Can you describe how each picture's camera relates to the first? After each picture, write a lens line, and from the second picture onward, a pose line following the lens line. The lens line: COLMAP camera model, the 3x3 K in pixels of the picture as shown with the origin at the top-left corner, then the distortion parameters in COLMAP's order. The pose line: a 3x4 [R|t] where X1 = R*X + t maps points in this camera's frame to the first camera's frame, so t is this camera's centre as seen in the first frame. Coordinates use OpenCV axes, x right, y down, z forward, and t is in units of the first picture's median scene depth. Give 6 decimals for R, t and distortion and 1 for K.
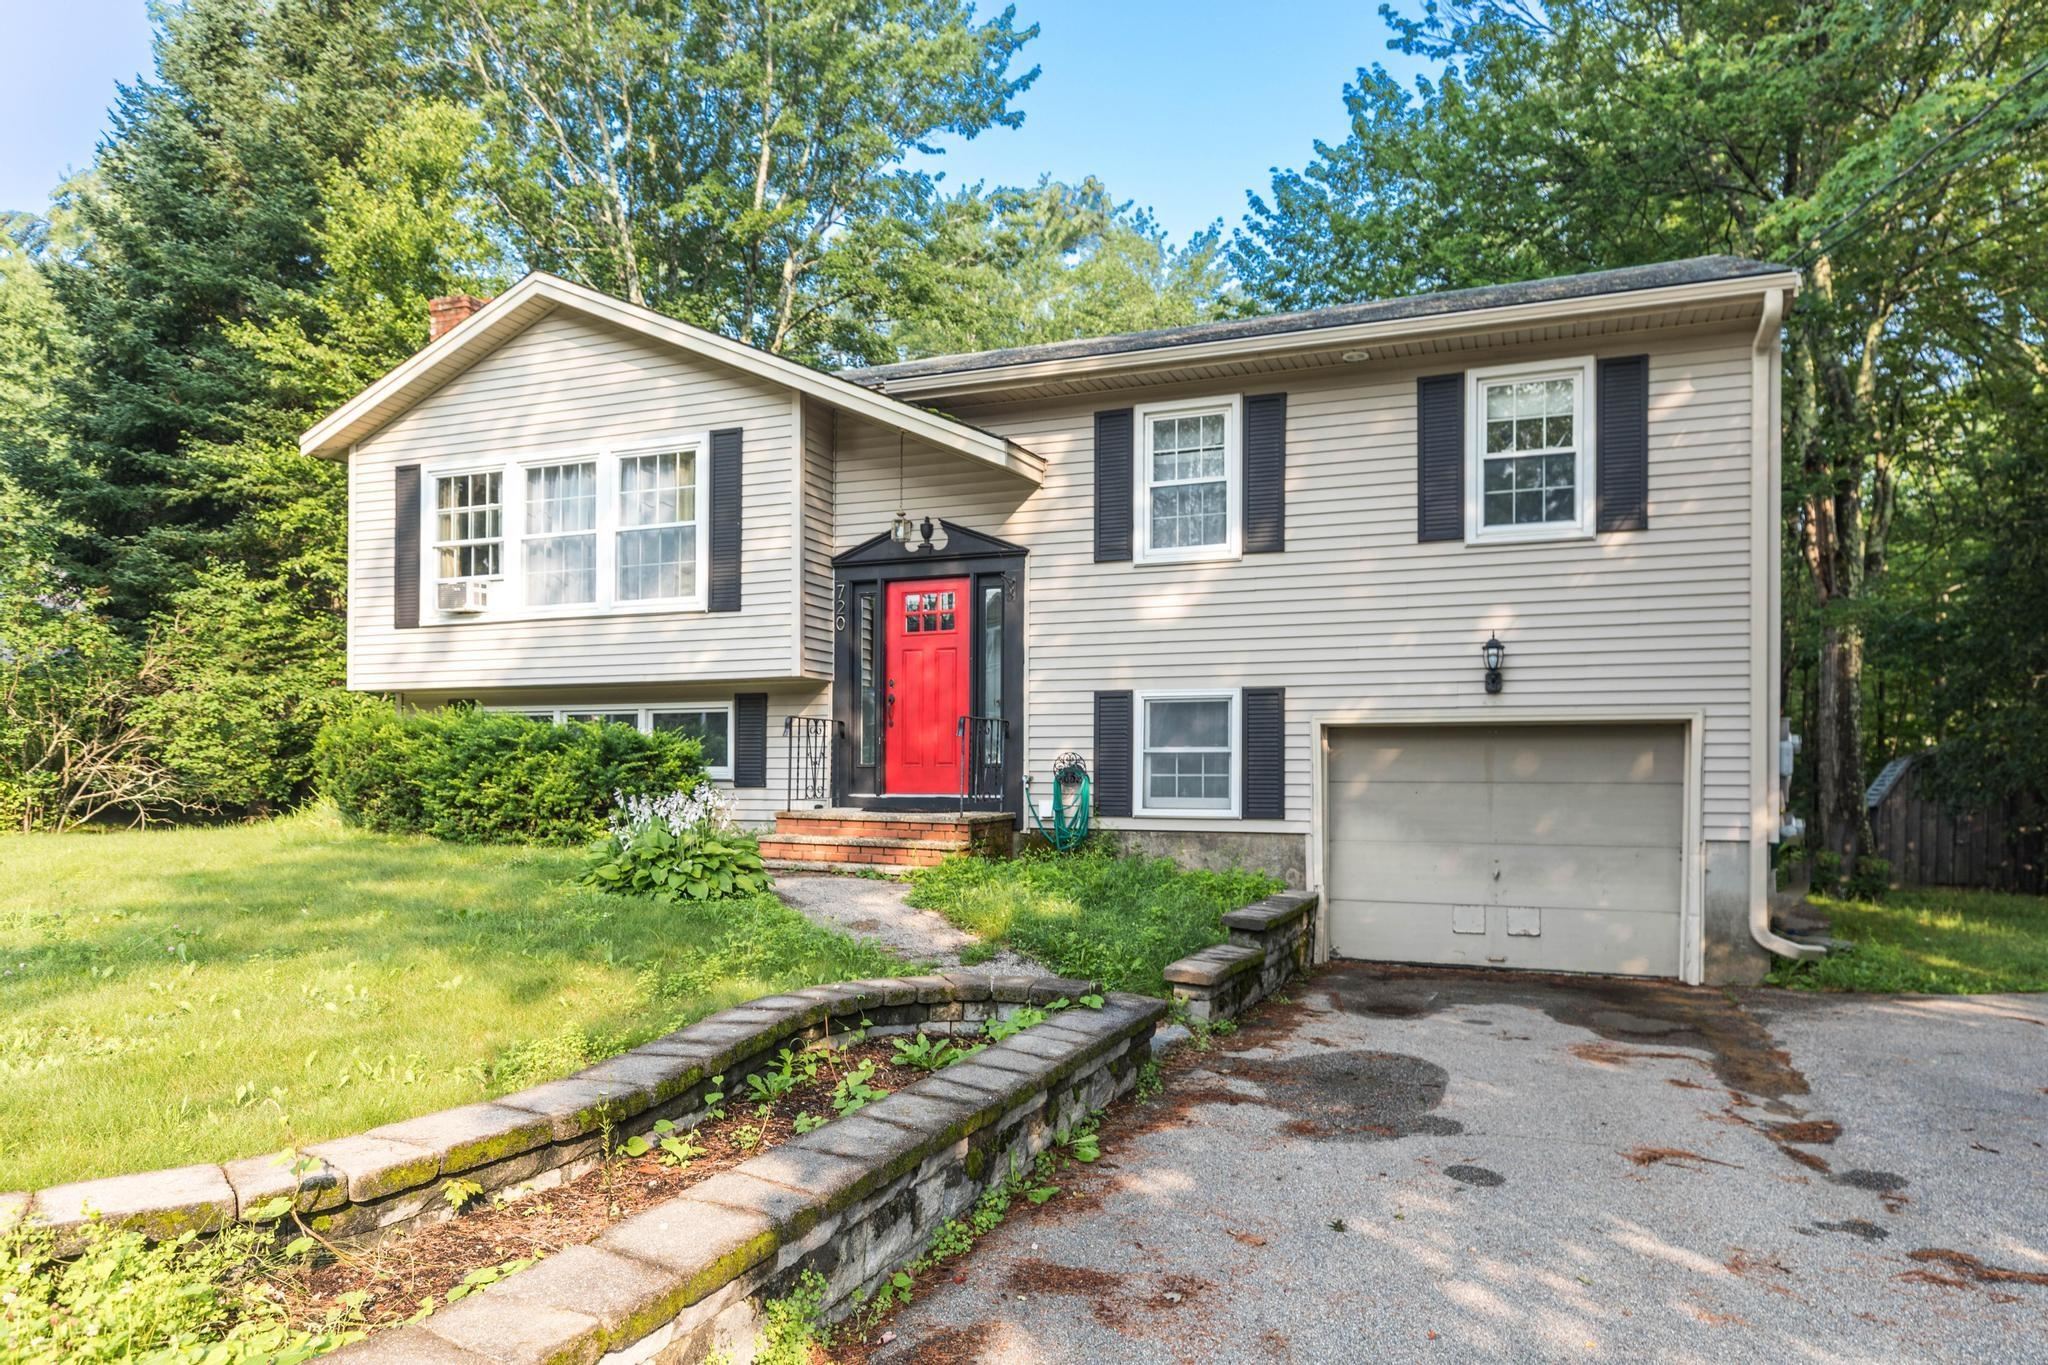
lens RADIAL K [[1246.7, 0, 1021.5], [0, 1246.7, 770.1], [0, 0, 1]] dist [-0.000453, 0.001336]
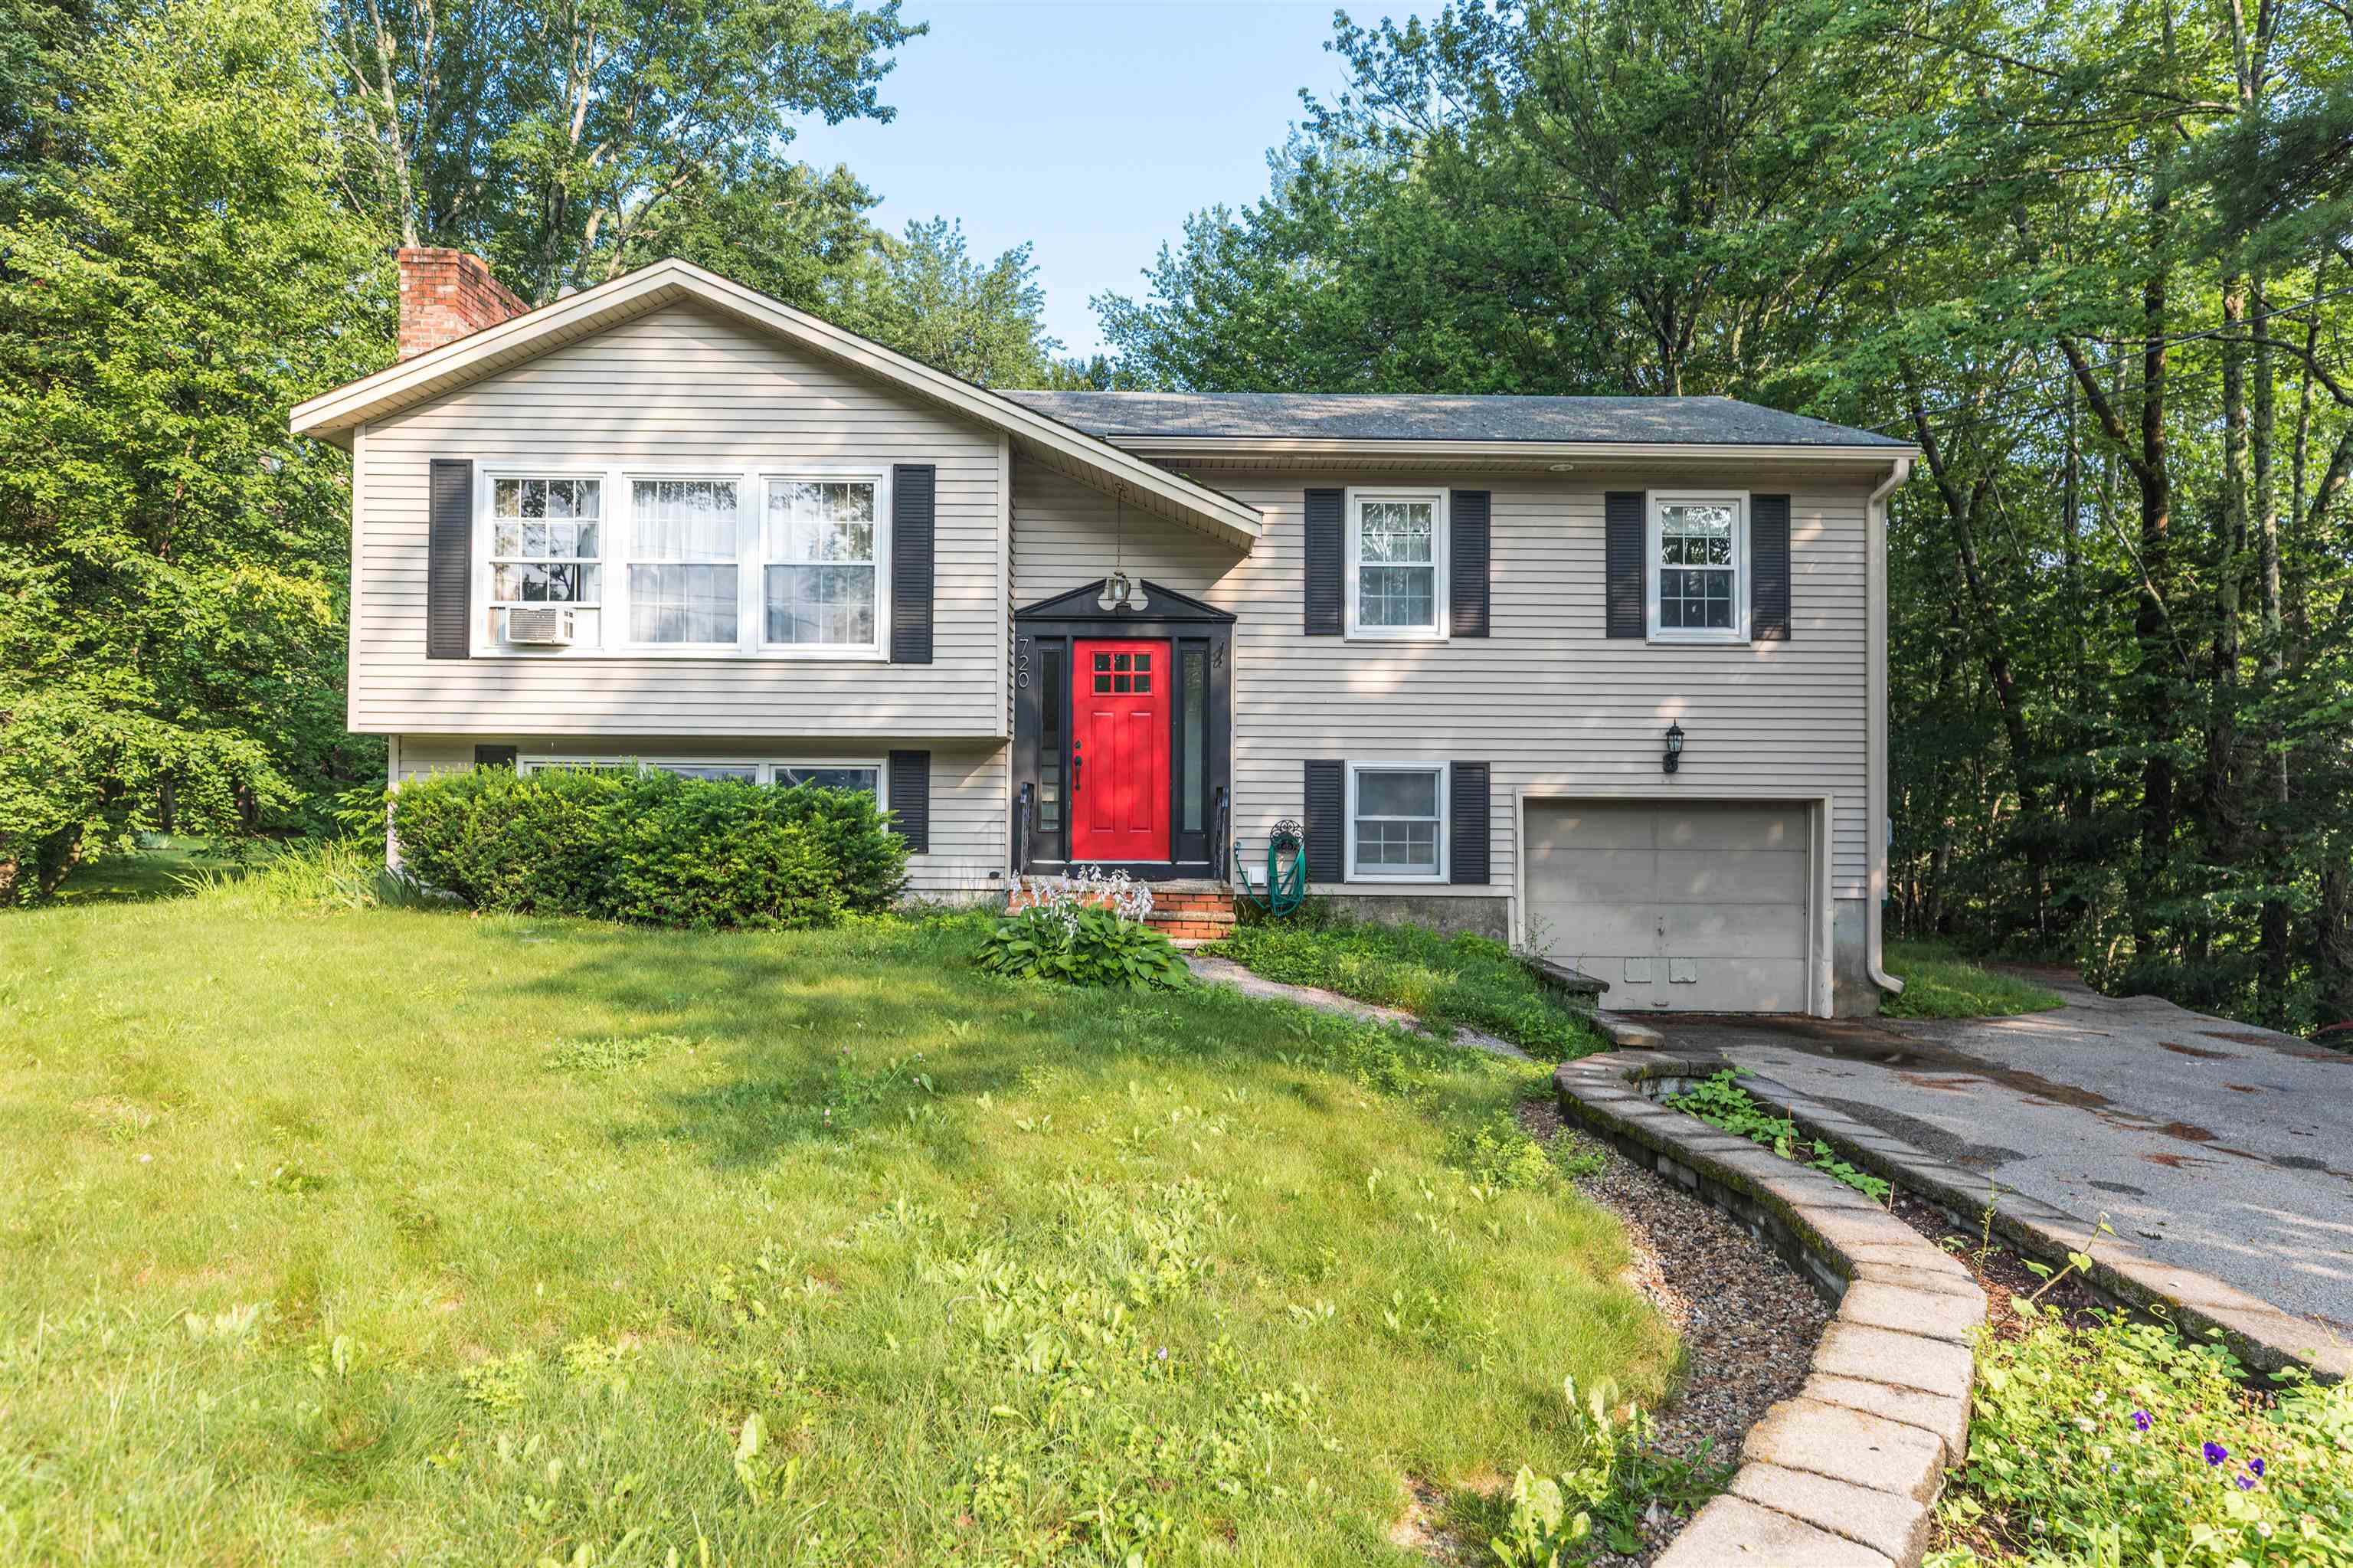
lens RADIAL K [[1321.4, 0, 1175.4], [0, 1321.4, 785.3], [0, 0, 1]] dist [-0.003216, -0.000530]
pose [[0.930287, 0.011012, 0.366668, -0.440182], [-0.006595, 0.999890, -0.013297, -0.027462], [-0.366774, 0.009952, 0.930257, 0.029399]]
